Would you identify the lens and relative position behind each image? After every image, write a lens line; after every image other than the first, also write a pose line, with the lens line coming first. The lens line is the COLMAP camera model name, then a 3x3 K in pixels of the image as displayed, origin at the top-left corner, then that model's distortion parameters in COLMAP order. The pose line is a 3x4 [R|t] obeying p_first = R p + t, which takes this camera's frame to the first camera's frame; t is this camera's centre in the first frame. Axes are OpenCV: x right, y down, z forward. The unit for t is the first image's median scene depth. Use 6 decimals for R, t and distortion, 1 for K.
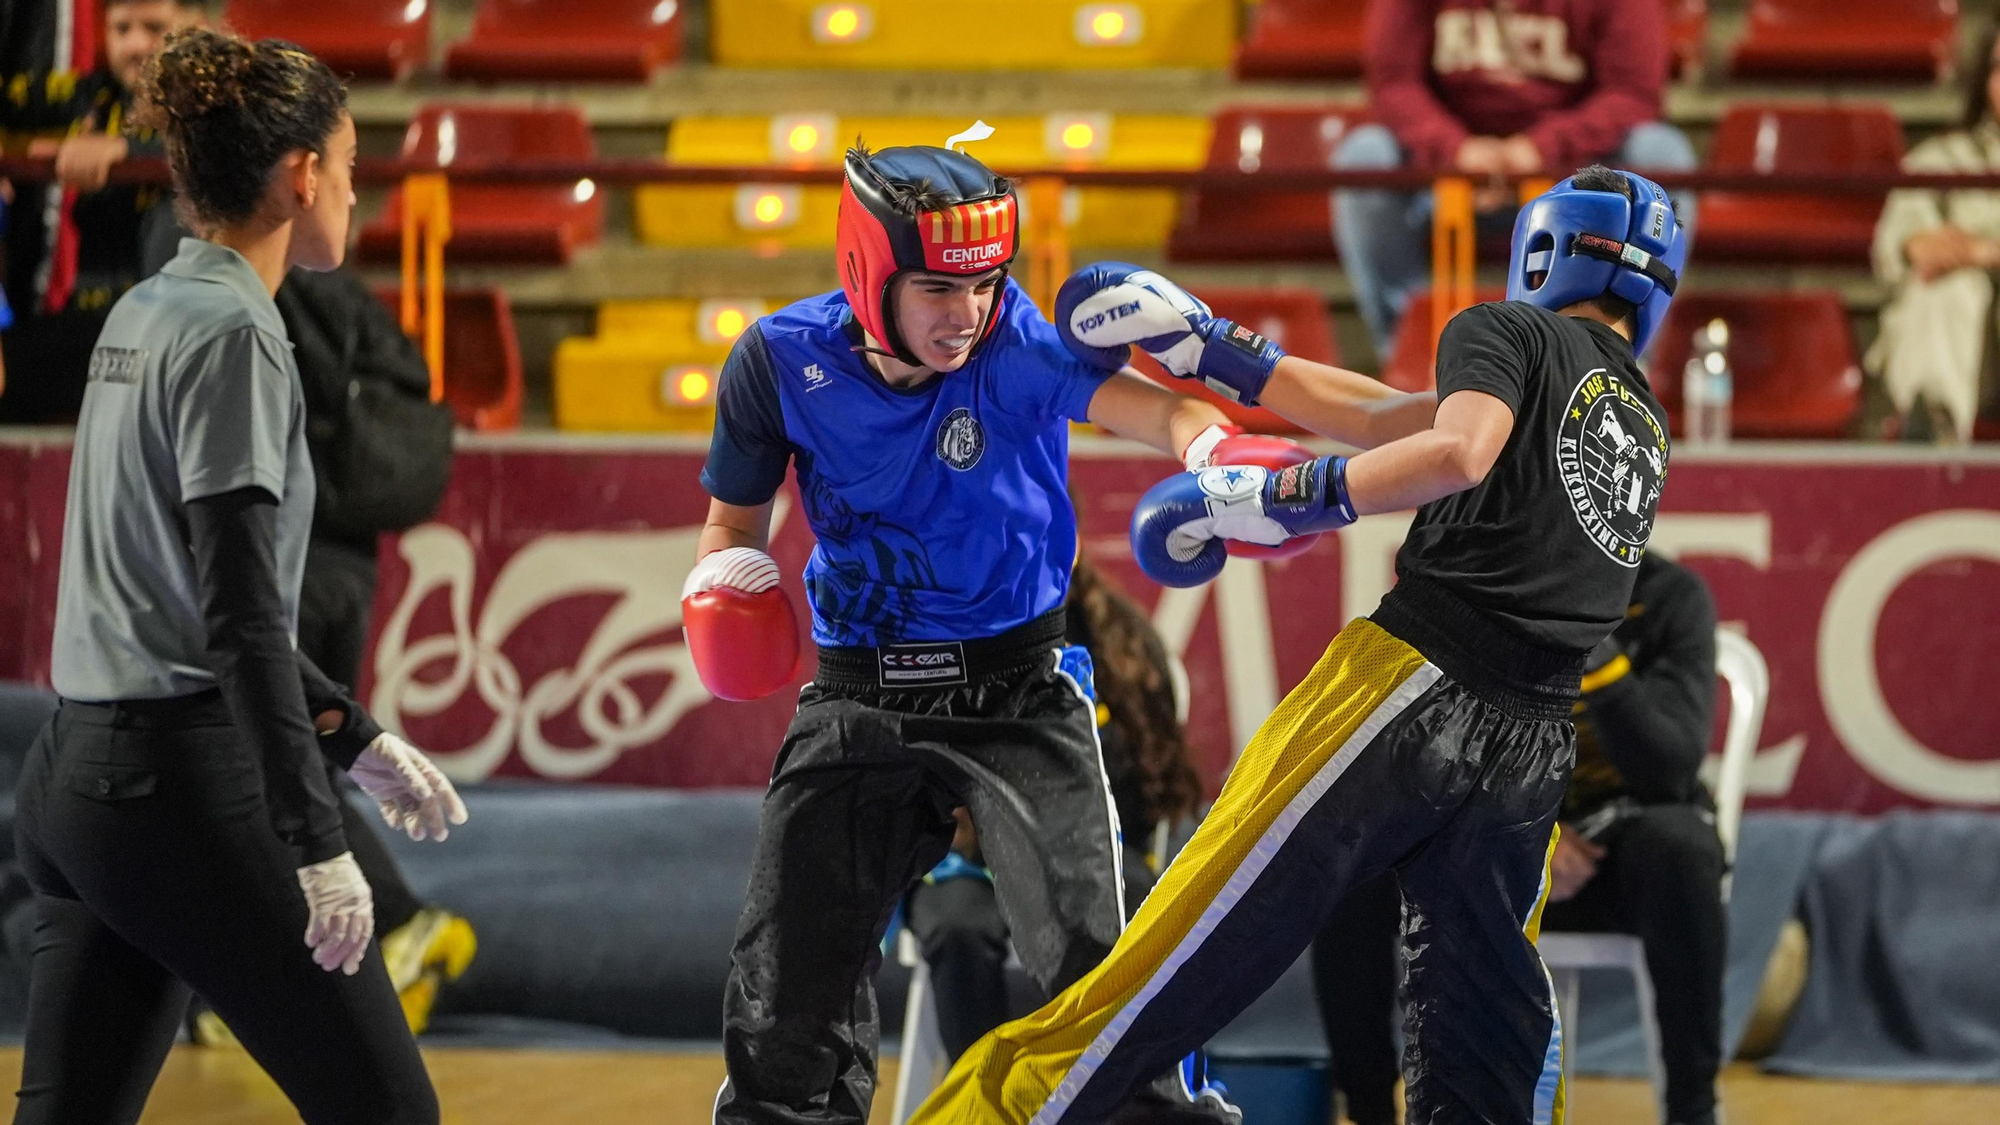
lens RADIAL K [[13299.3, 0, 1207.6], [0, 13299.3, 561.4], [0, 0, 1]] dist [1.164091, 7.923143]
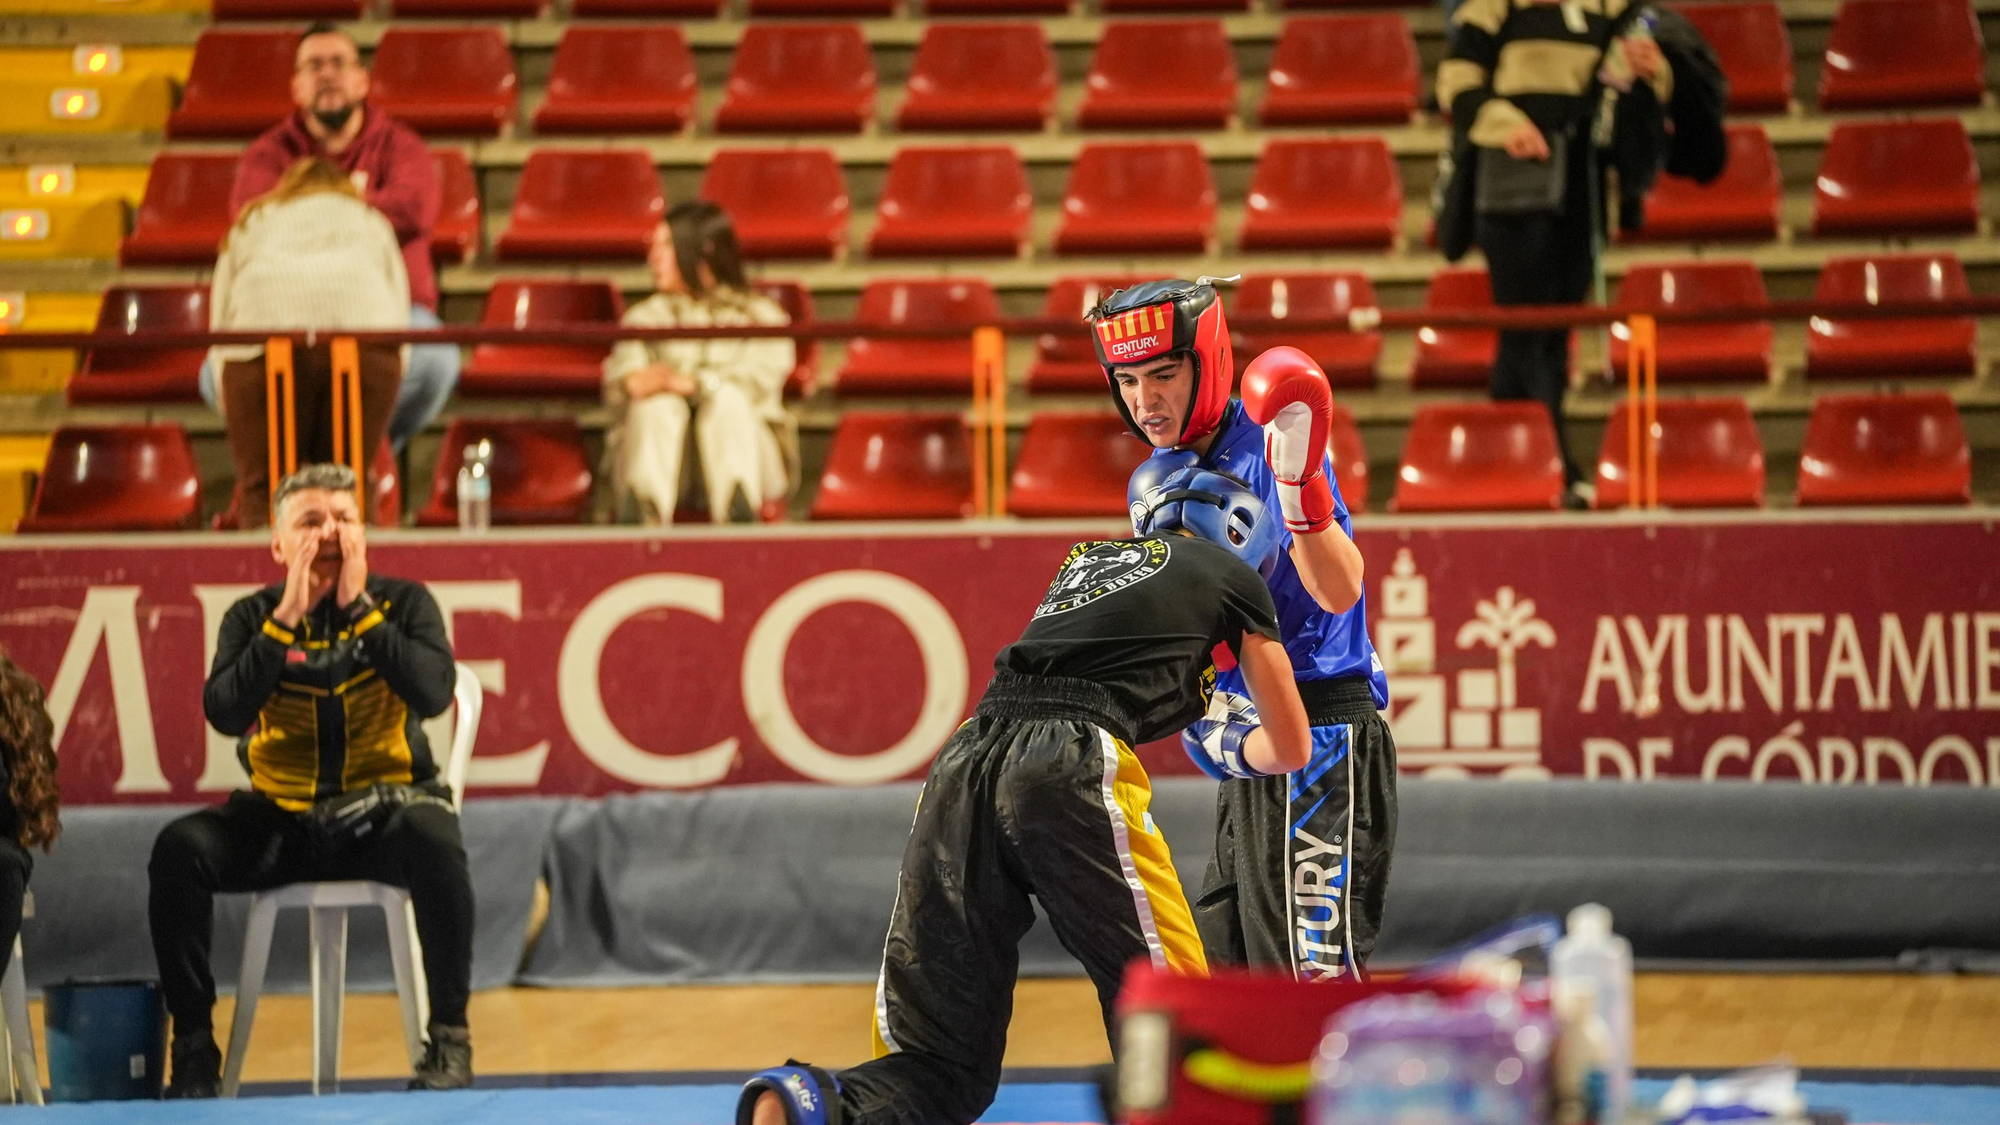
lens RADIAL K [[11566.7, 0, 1000.0], [0, 11566.7, 562.5], [0, 0, 1]] dist [3.305102, -6.886485]
pose [[0.998283, -0.024282, 0.053307, 0.027626], [0.024669, 0.999674, -0.006603, 0.003784], [-0.053129, 0.007907, 0.998556, -0.196112]]
